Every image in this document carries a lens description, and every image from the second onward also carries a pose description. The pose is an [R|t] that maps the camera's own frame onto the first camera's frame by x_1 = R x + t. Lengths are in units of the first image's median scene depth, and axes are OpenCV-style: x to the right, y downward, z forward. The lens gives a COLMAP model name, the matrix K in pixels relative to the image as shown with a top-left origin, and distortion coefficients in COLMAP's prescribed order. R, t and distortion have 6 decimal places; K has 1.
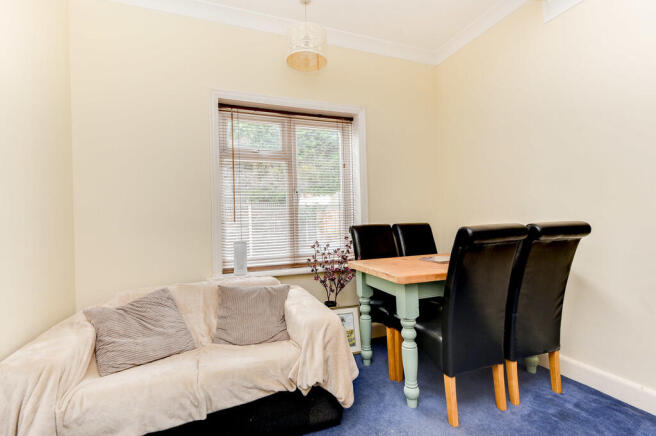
lens RADIAL K [[299.9, 0, 325.7], [0, 299.9, 217.1], [0, 0, 1]] dist [0.003981, -0.001410]
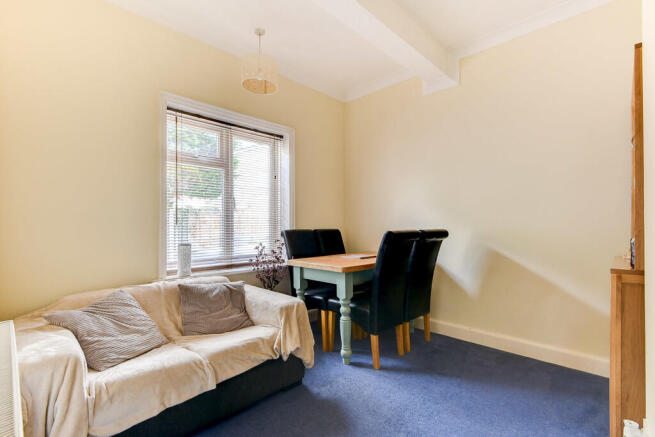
lens RADIAL K [[299.5, 0, 331.4], [0, 299.5, 223.4], [0, 0, 1]] dist [0.003981, -0.001410]
pose [[0.911135, 0.023986, 0.411410, -0.328890], [-0.023872, 0.999700, -0.005415, 0.006545], [-0.411417, -0.004887, 0.911434, -0.188057]]
